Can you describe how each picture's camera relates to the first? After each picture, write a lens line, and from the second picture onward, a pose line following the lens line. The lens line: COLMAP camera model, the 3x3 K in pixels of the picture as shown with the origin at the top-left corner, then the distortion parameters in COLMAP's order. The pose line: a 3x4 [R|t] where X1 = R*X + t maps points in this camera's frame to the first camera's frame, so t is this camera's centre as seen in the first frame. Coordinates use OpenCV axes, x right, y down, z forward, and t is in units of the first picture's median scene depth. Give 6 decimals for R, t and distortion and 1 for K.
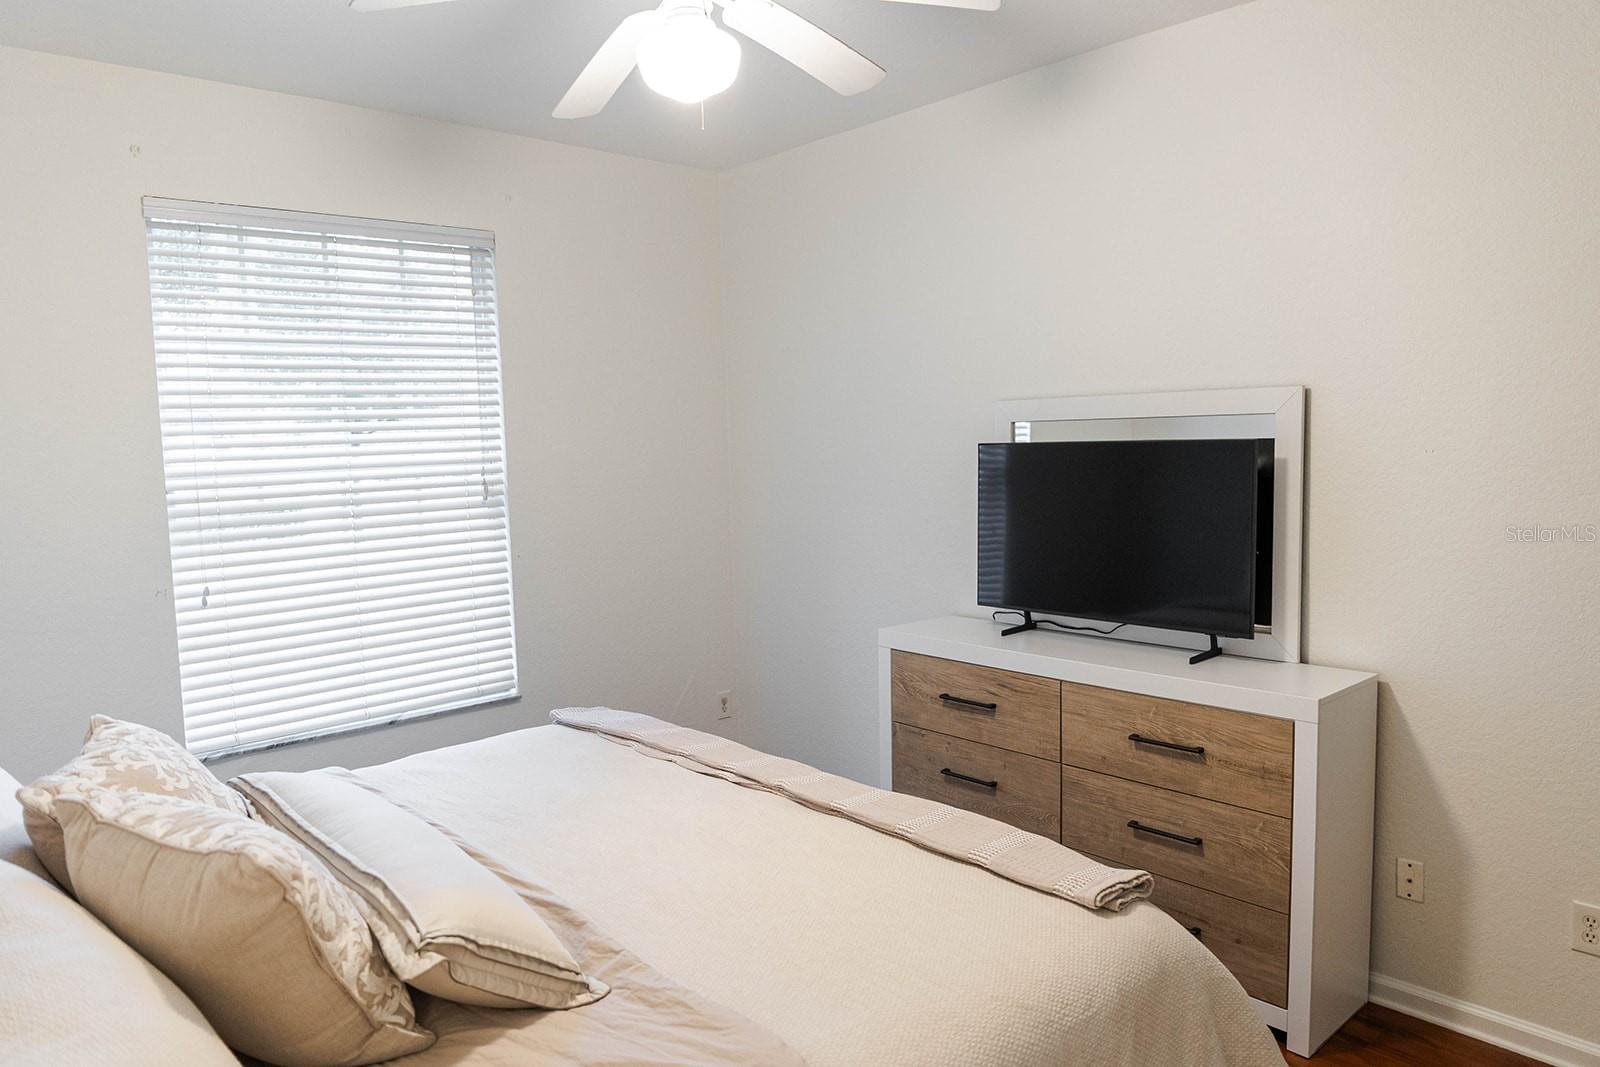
lens RADIAL K [[1101.0, 0, 800.0], [0, 1101.0, 533.5], [0, 0, 1]] dist [-0.009695, -0.007809]
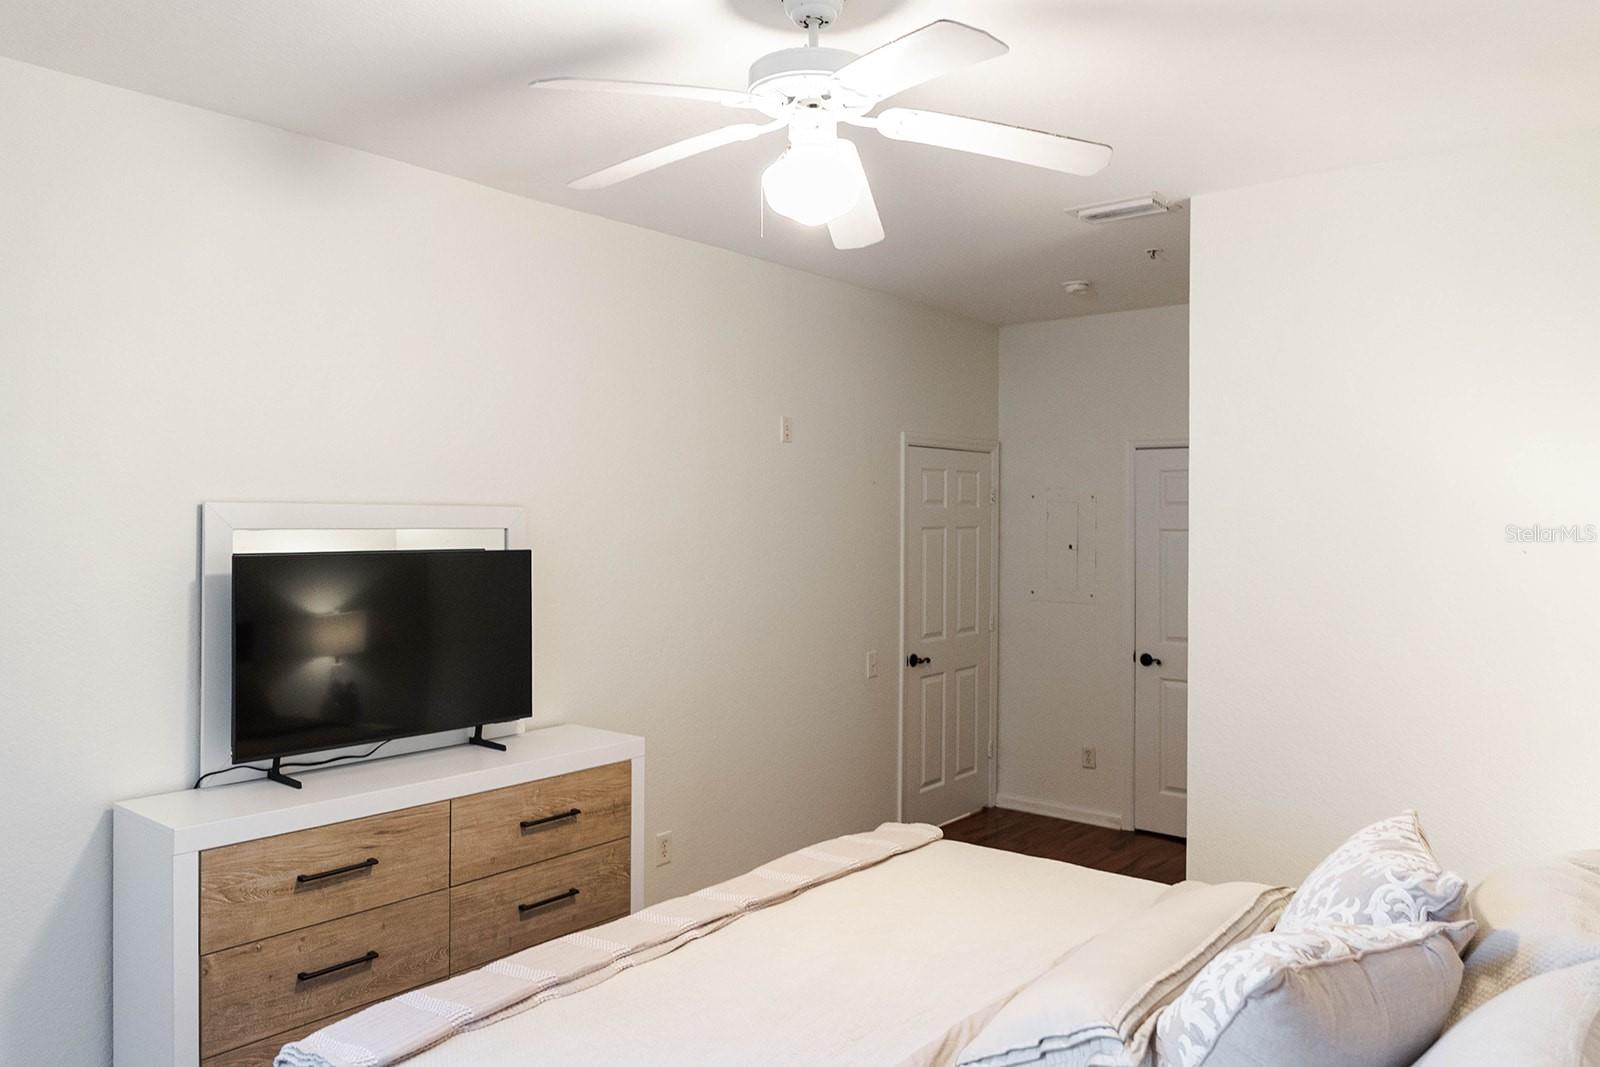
lens RADIAL K [[1111.7, 0, 790.7], [0, 1111.7, 502.5], [0, 0, 1]] dist [-0.007382, -0.024560]
pose [[-0.157908, 0.039619, 0.986659, -0.833988], [0.084757, 0.996051, -0.026431, -0.080036], [-0.983810, 0.079453, -0.160642, 0.899249]]
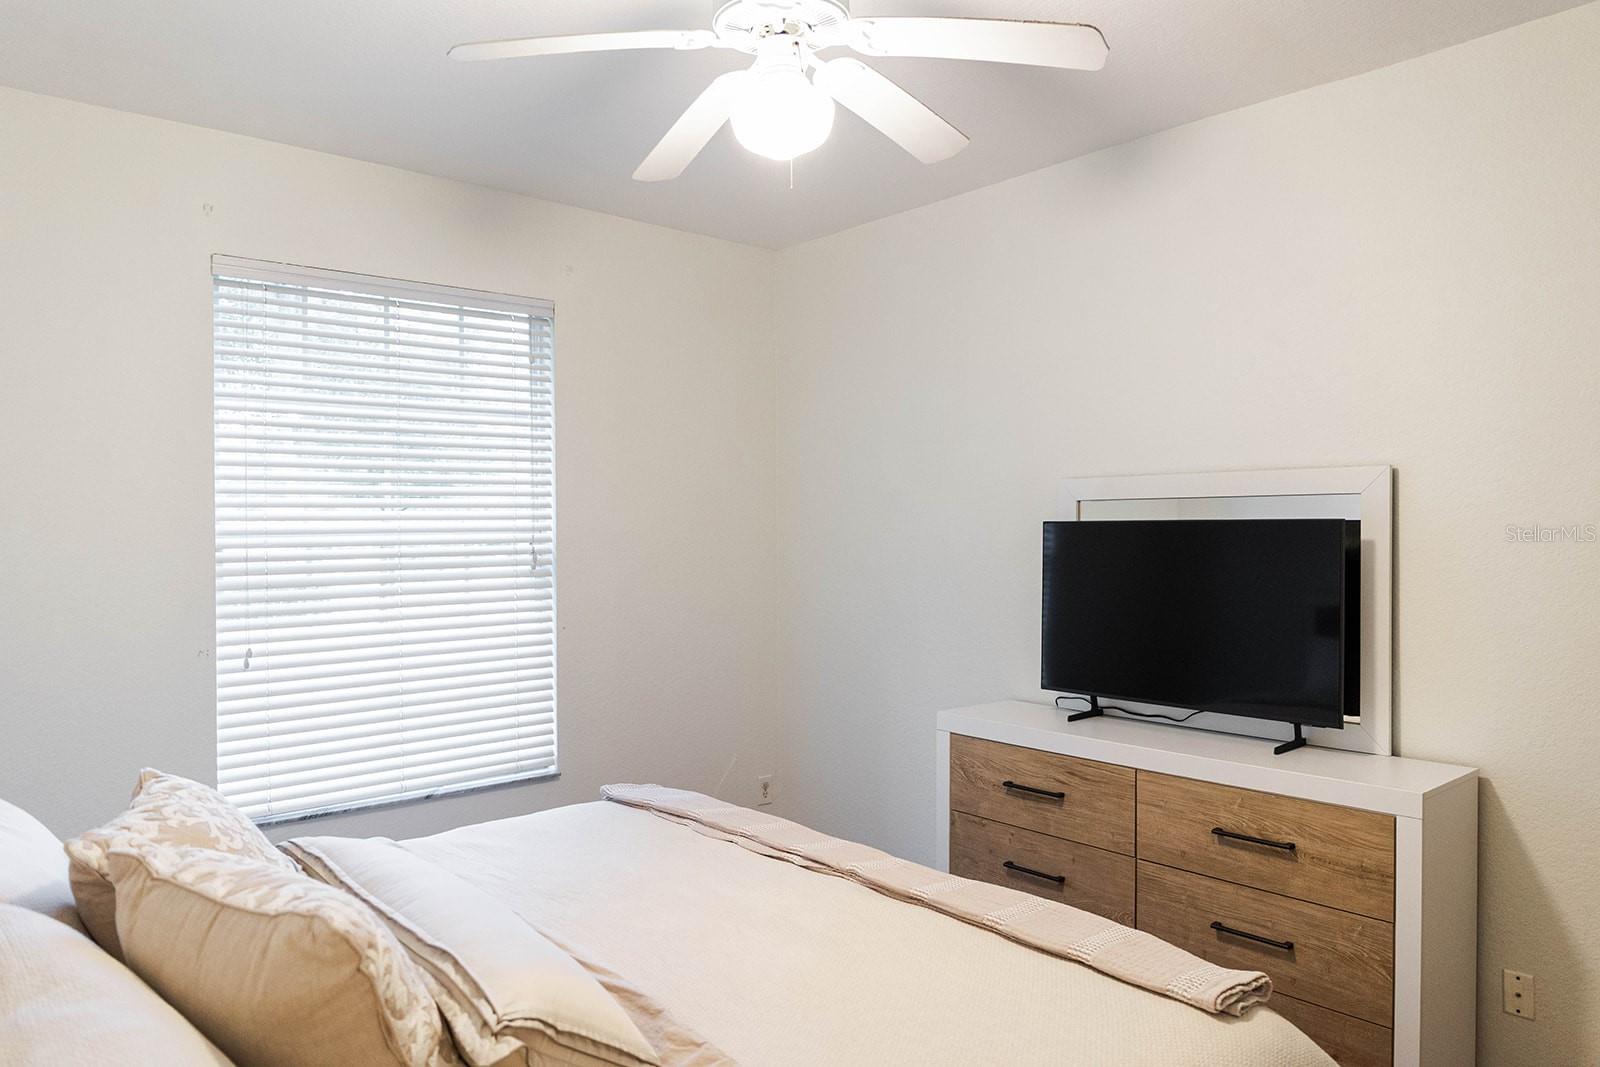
lens RADIAL K [[1101.0, 0, 800.0], [0, 1101.0, 533.5], [0, 0, 1]] dist [-0.009695, -0.007809]
pose [[0.999567, 0.023453, -0.017768, -0.043741], [-0.024860, 0.996191, -0.083583, 0.018780], [0.015740, 0.083988, 0.996342, 0.033723]]
